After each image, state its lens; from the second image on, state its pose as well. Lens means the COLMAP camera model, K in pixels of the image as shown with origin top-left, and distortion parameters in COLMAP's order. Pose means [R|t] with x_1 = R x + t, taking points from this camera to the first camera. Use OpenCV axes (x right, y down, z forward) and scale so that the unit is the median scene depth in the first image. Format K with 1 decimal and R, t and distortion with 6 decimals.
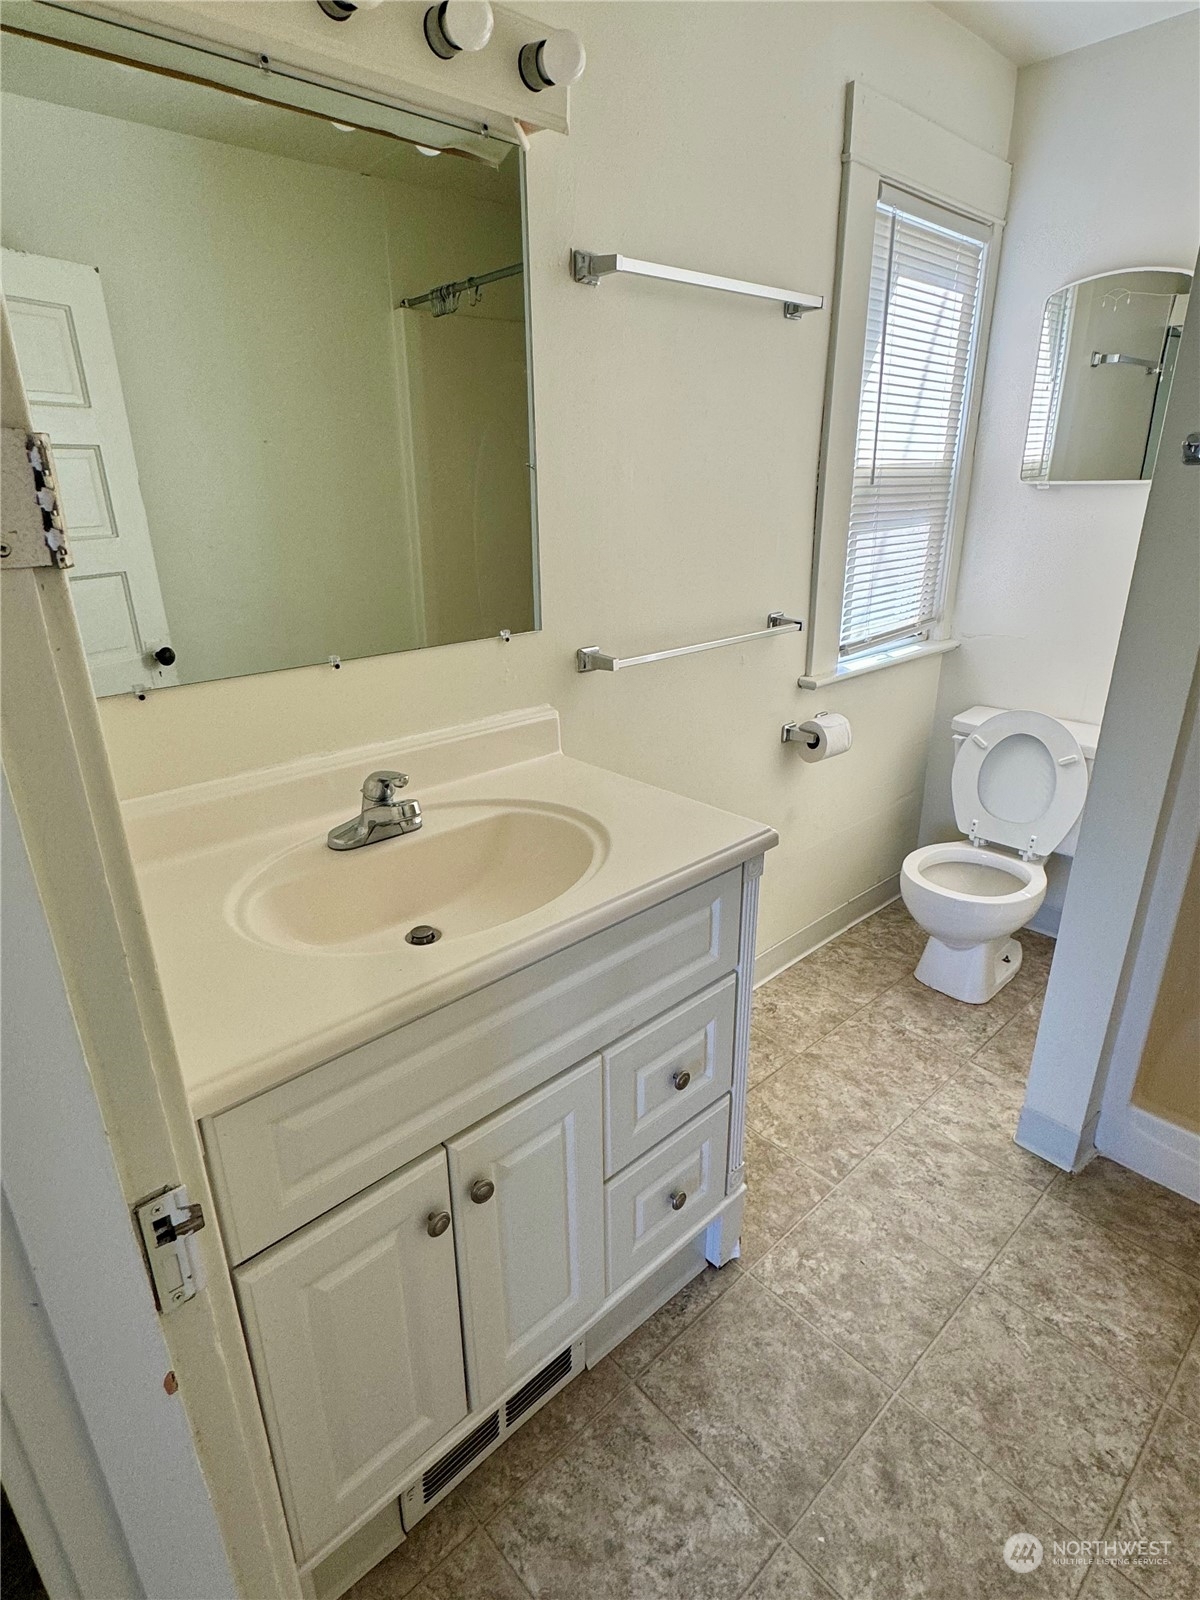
lens RADIAL K [[841.2, 0, 601.1], [0, 841.2, 794.8], [0, 0, 1]] dist [-0.005891, 0.002351]
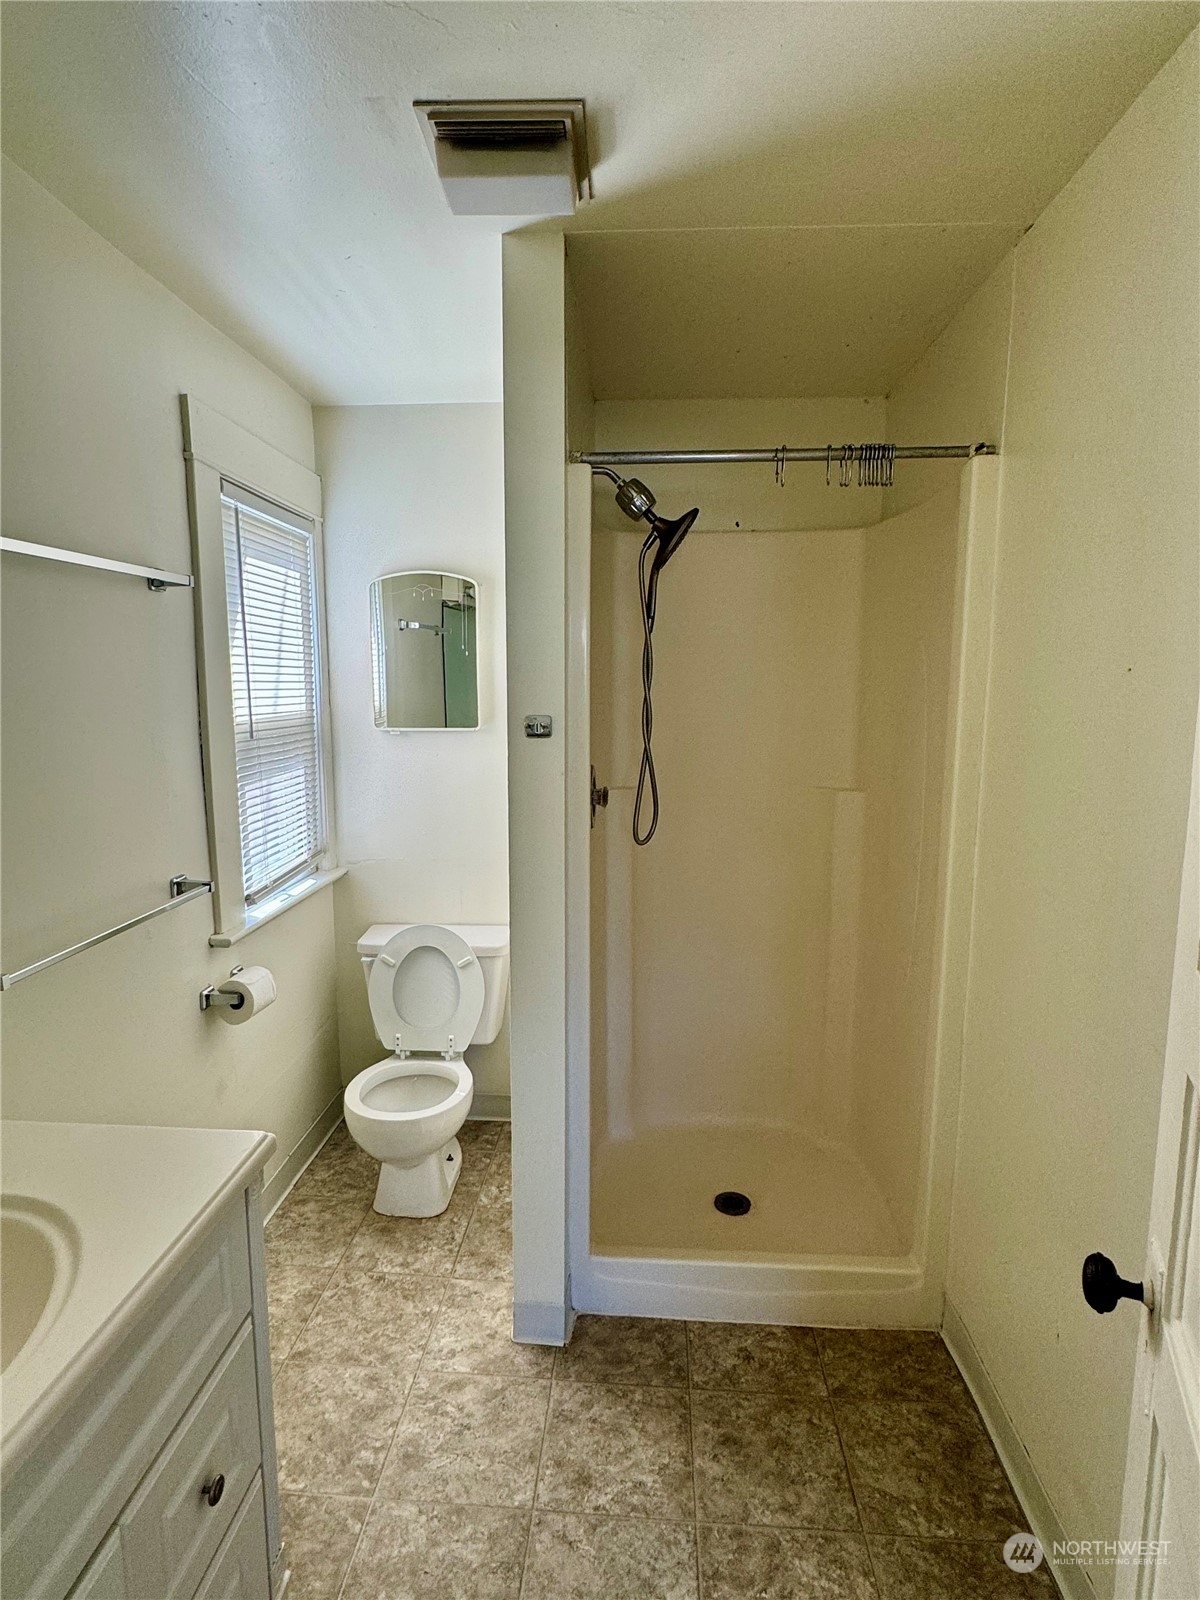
lens RADIAL K [[841.2, 0, 594.3], [0, 841.2, 798.1], [0, 0, 1]] dist [-0.005891, 0.002351]
pose [[0.727707, -0.080196, 0.681184, -0.079952], [0.232834, 0.963051, -0.135355, -0.063904], [-0.645160, 0.257101, 0.719491, 0.008988]]
